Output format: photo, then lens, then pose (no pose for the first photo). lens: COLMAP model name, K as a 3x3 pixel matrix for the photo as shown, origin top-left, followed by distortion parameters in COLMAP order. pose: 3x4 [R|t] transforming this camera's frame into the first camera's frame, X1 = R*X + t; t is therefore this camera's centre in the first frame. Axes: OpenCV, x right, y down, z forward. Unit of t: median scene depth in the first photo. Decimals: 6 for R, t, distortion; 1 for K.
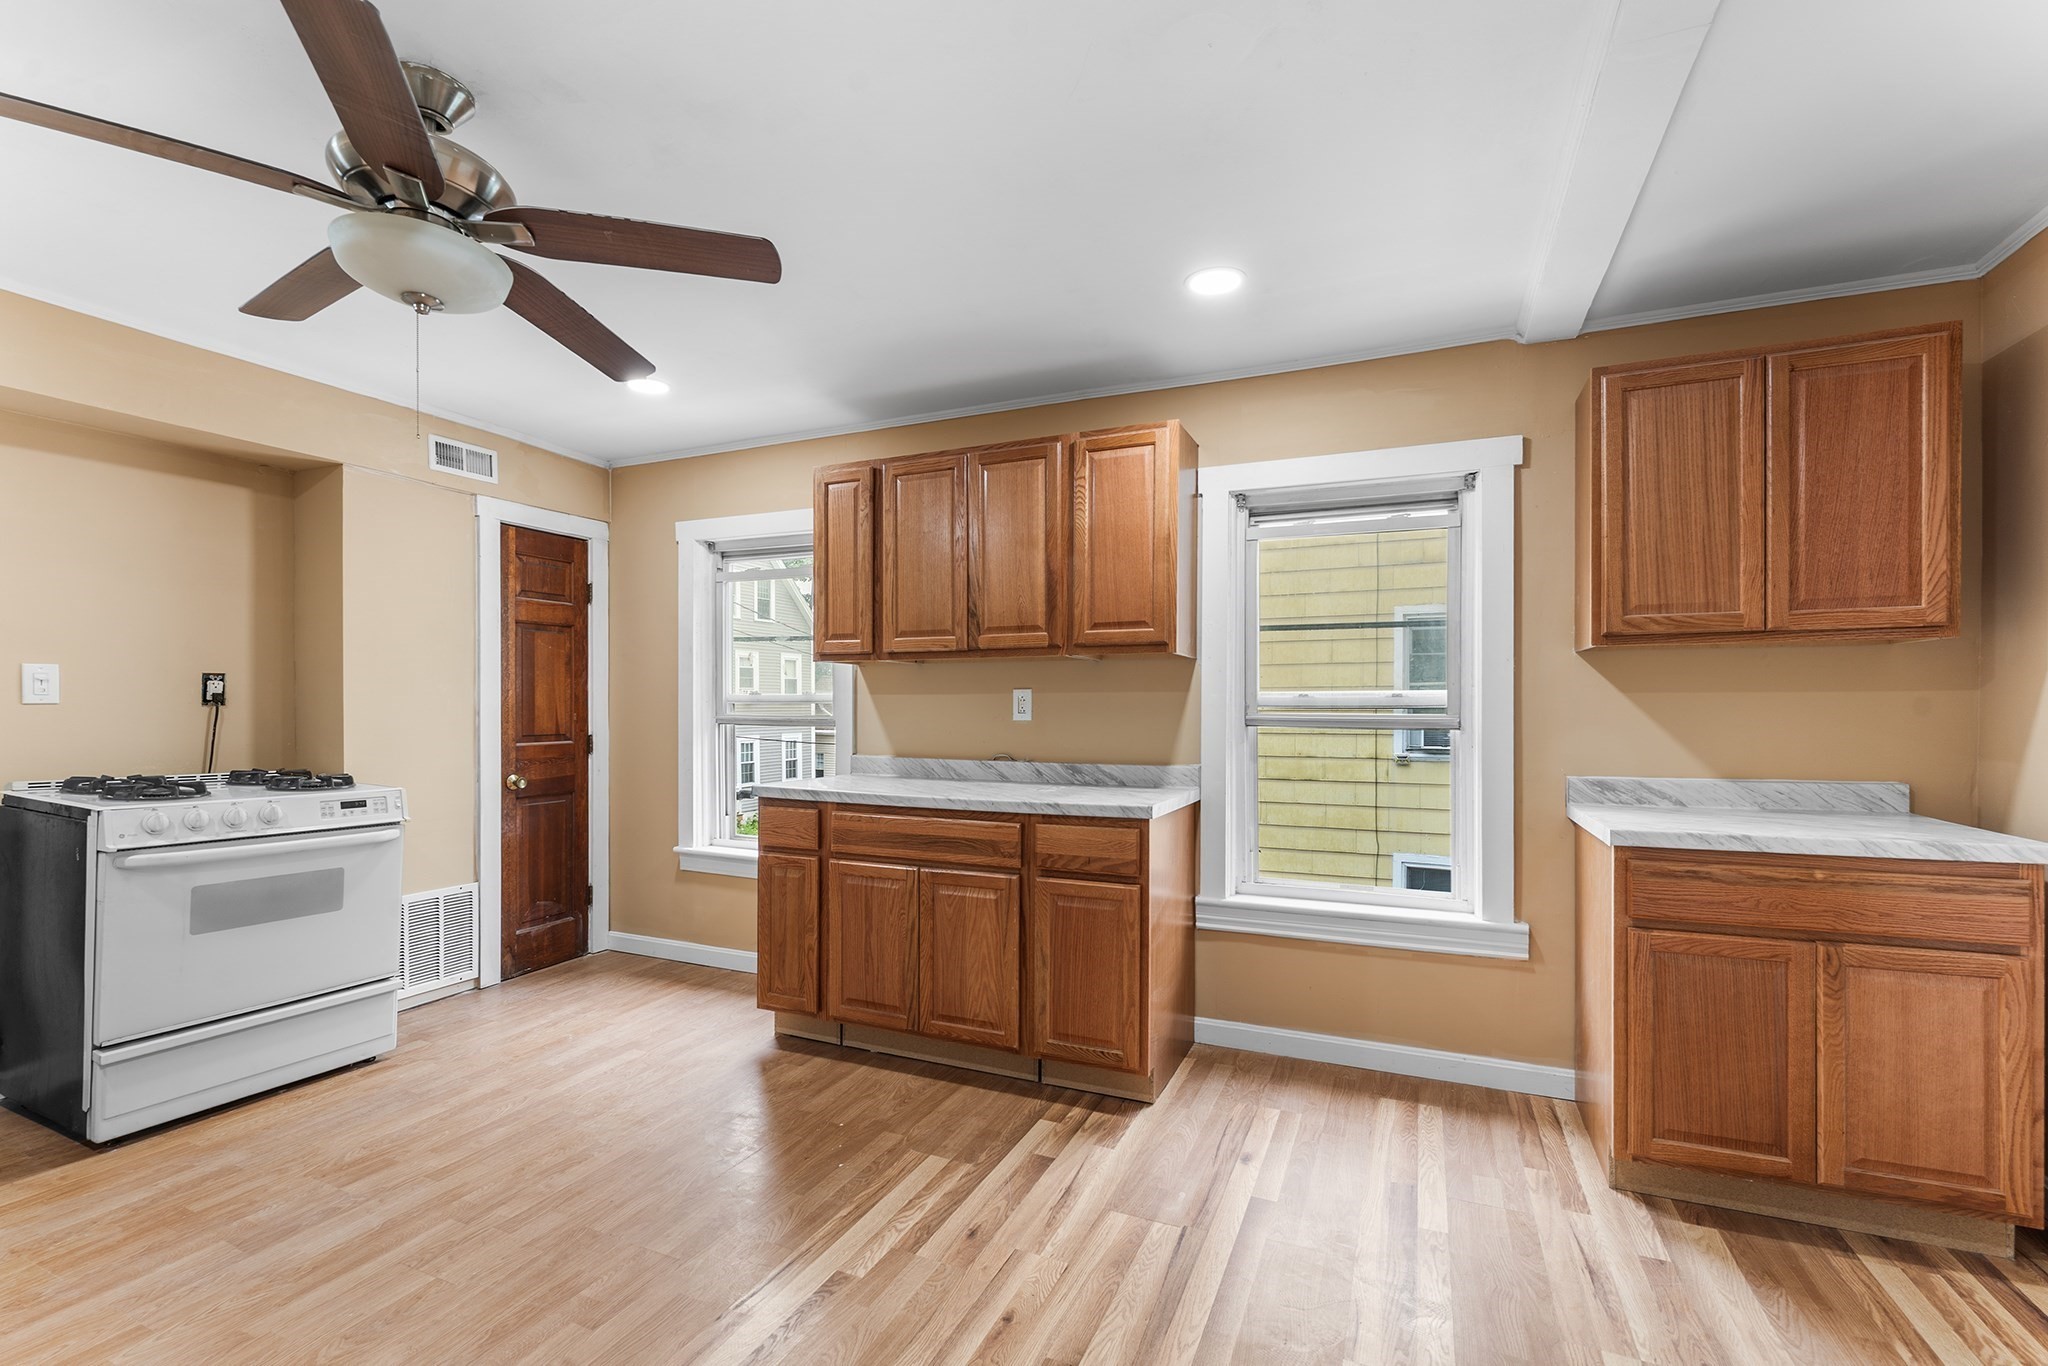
lens RADIAL K [[882.2, 0, 1042.6], [0, 882.2, 713.5], [0, 0, 1]] dist [-0.000646, 0.000105]
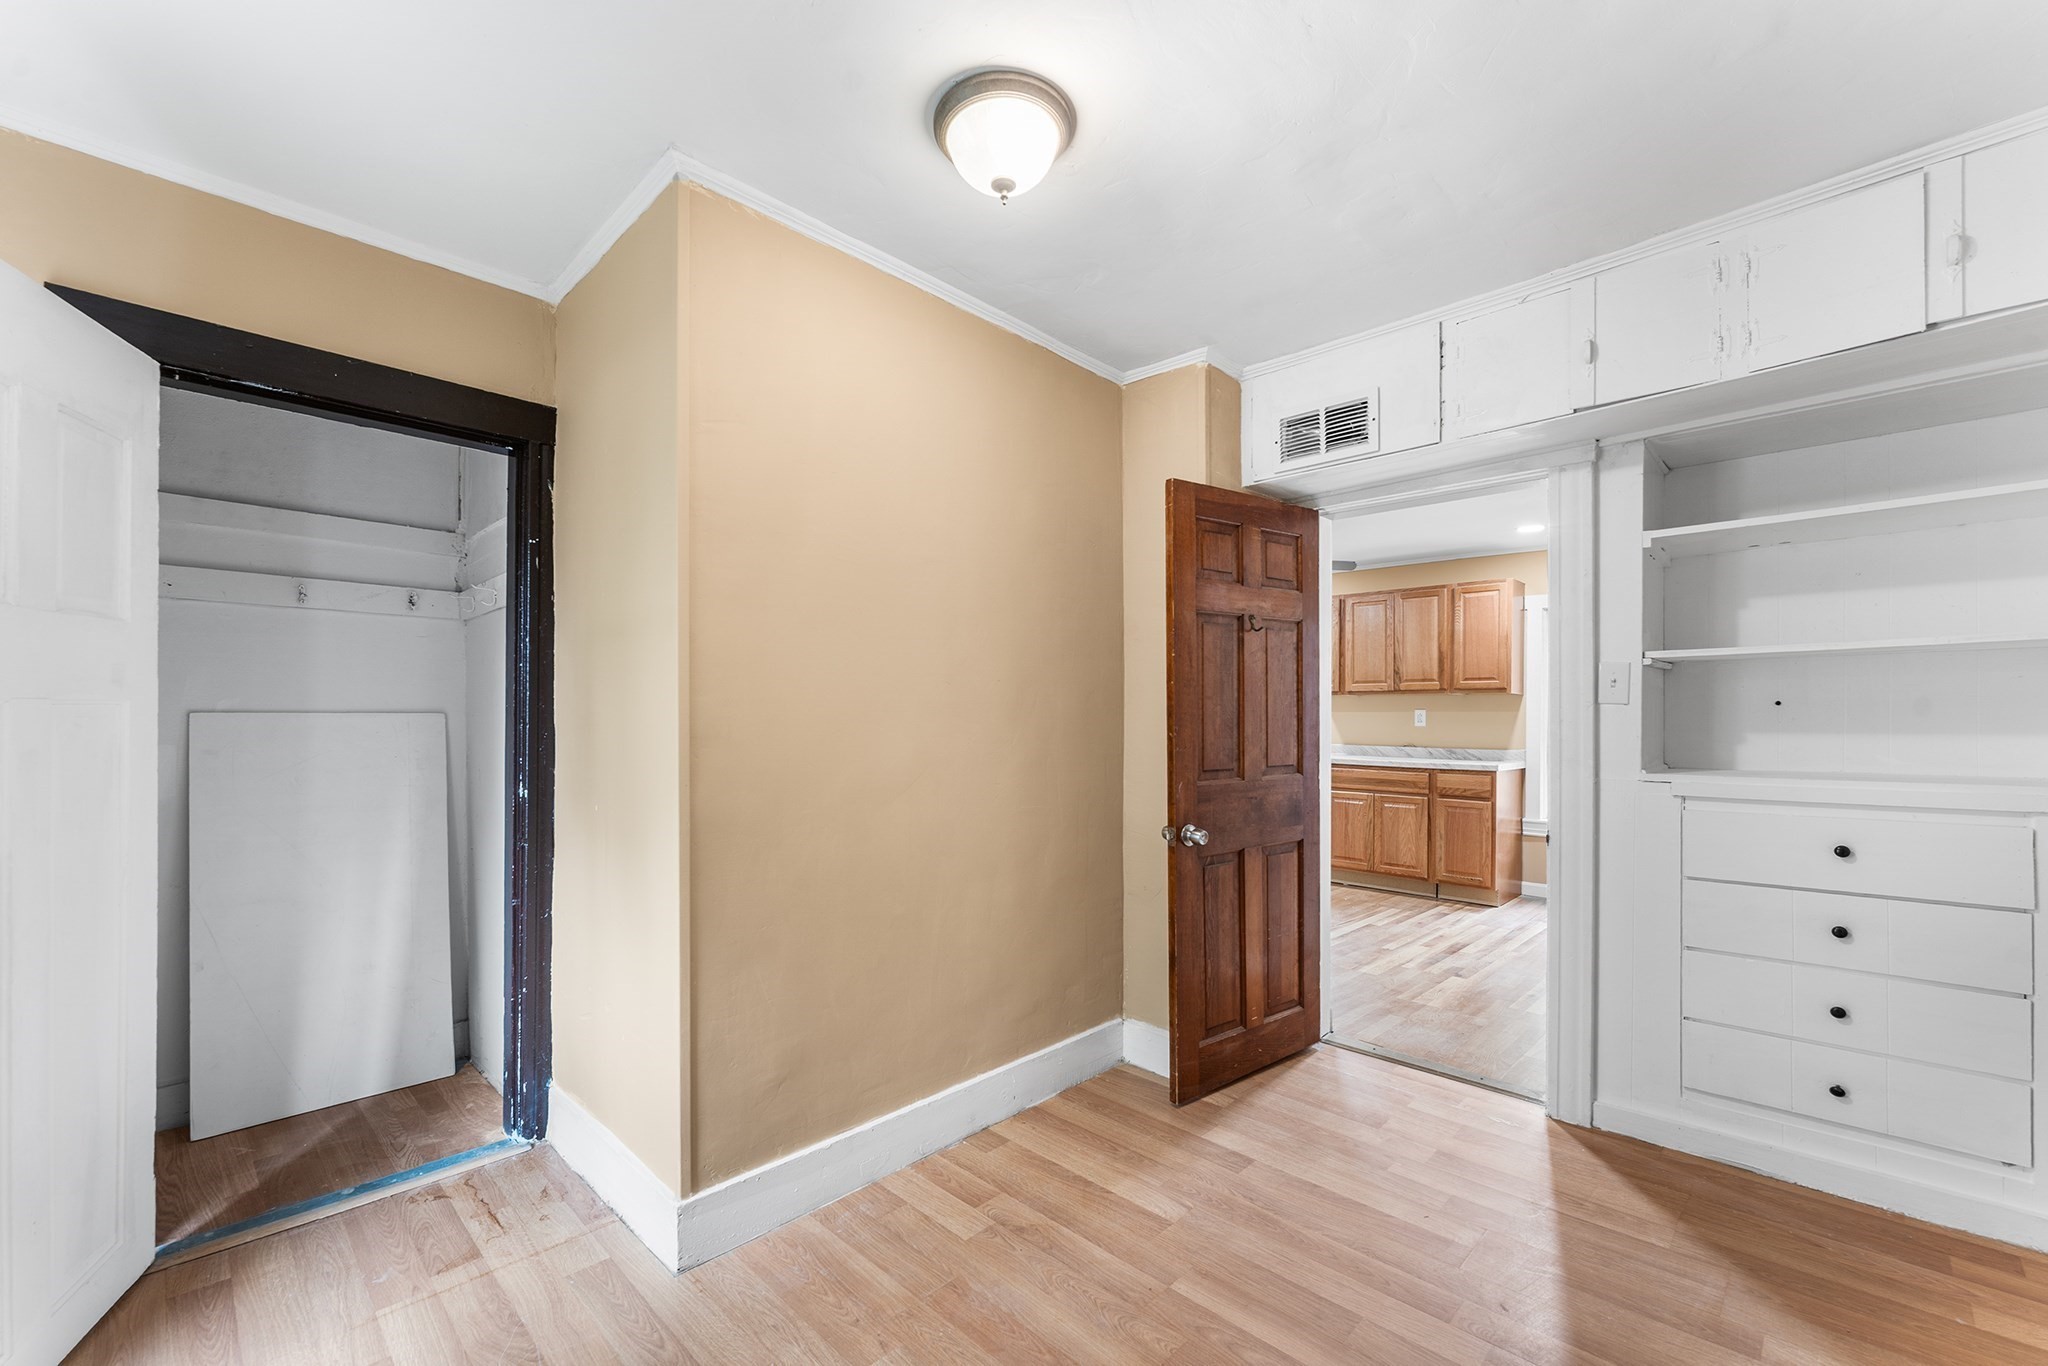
lens RADIAL K [[863.4, 0, 1021.5], [0, 863.4, 711.4], [0, 0, 1]] dist [-0.004431, -0.000041]
pose [[0.931352, 0.004318, -0.364095, -0.167957], [-0.009090, 0.999894, -0.011394, 0.006312], [0.364007, 0.013922, 0.931292, -1.203948]]
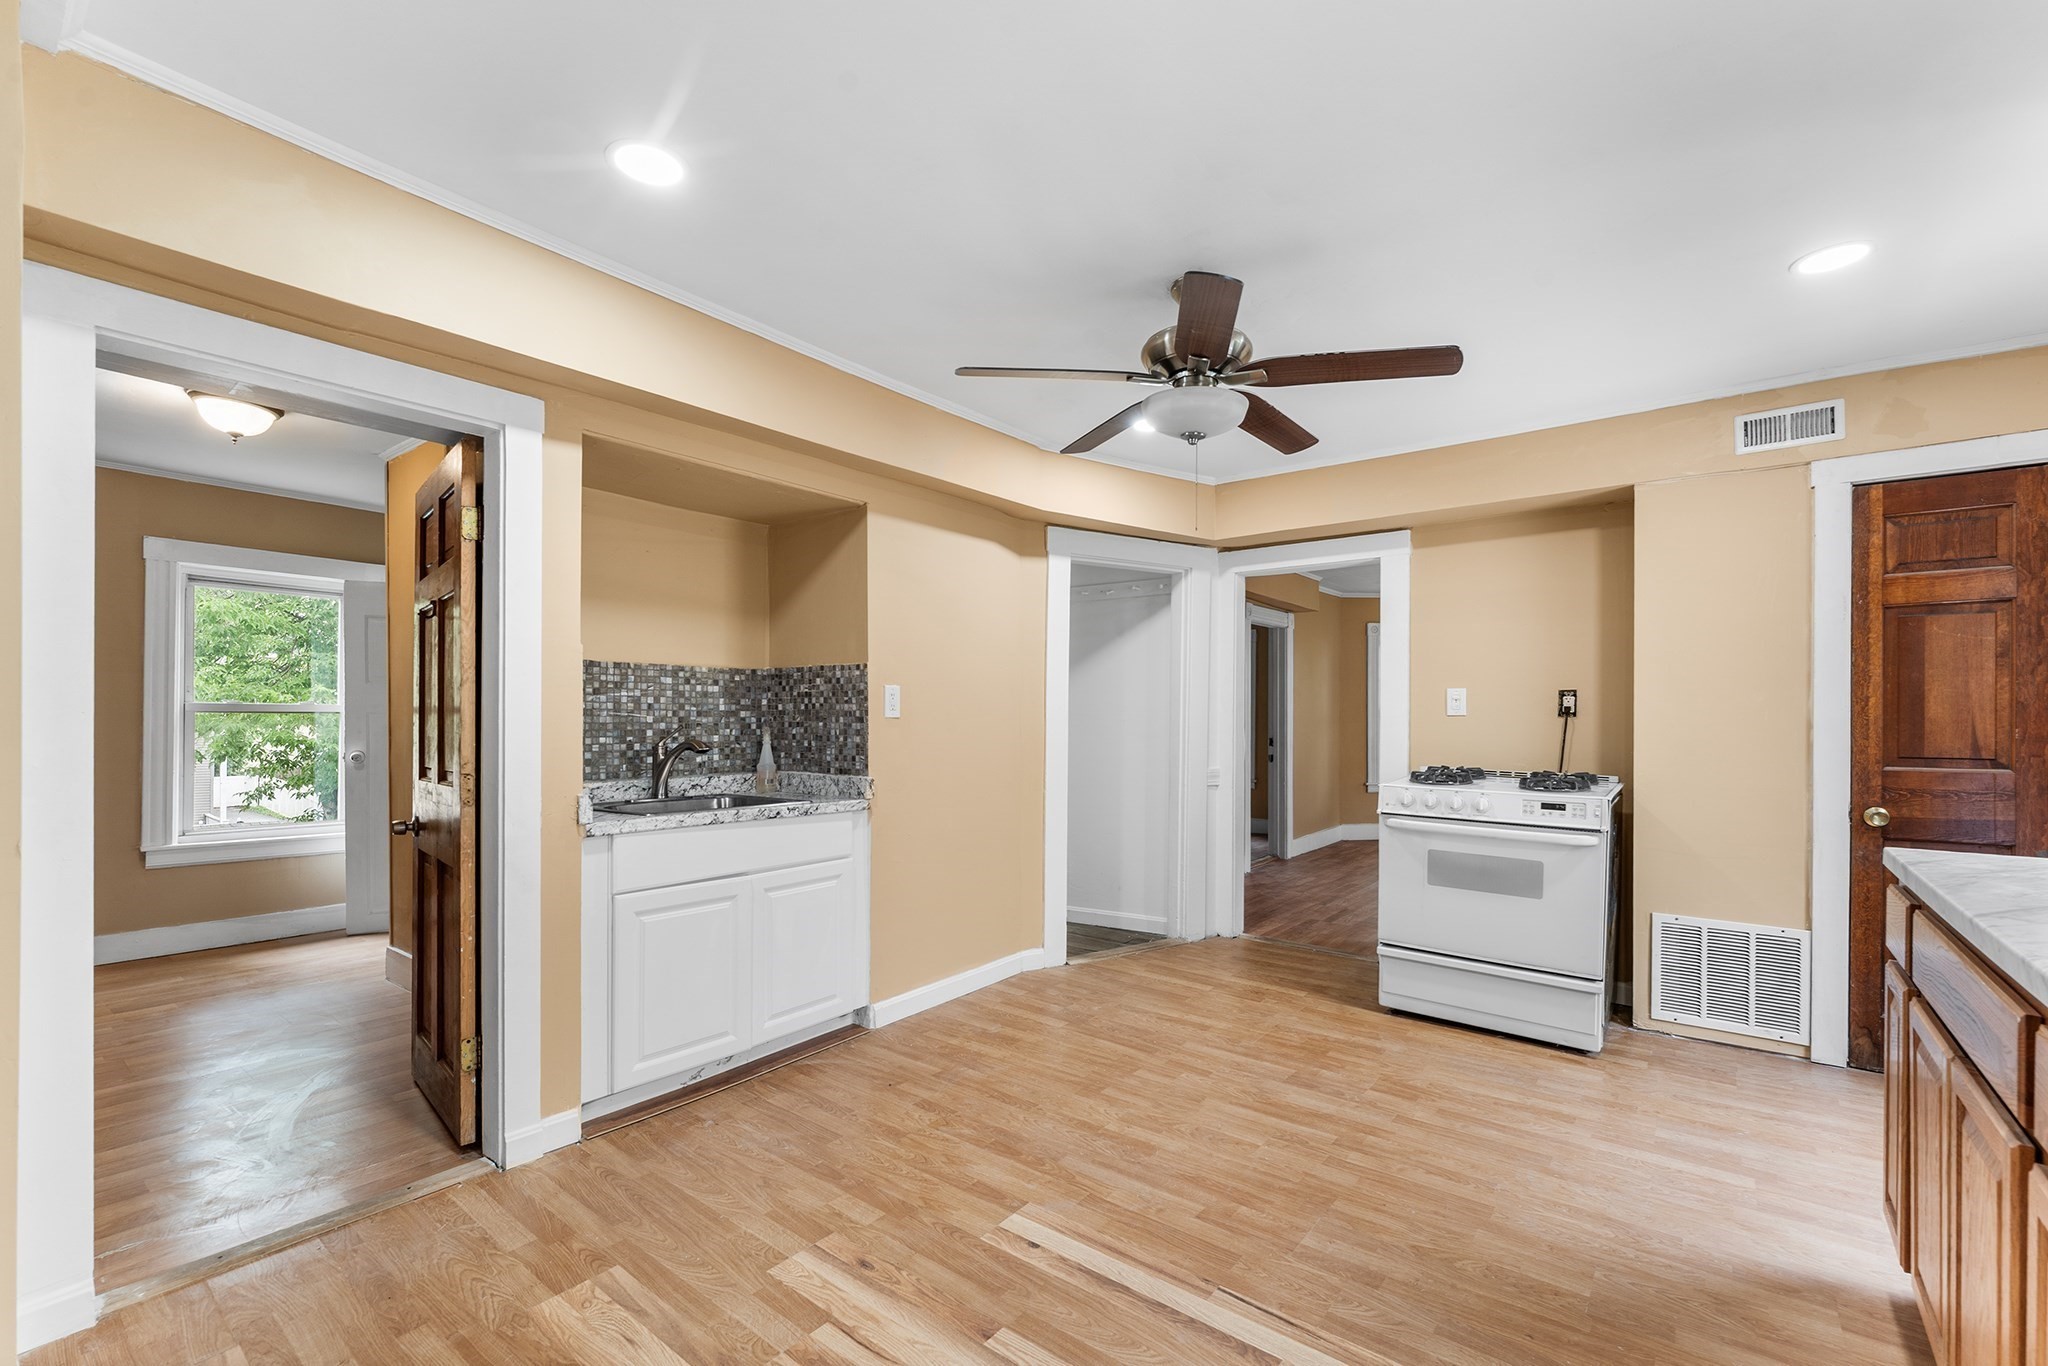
lens RADIAL K [[863.4, 0, 1002.1], [0, 863.4, 716.4], [0, 0, 1]] dist [-0.004431, -0.000041]
pose [[-0.264183, -0.001638, -0.964471, 0.420476], [-0.010980, 0.999939, 0.001310, -0.002711], [0.964410, 0.010936, -0.264185, 0.602215]]
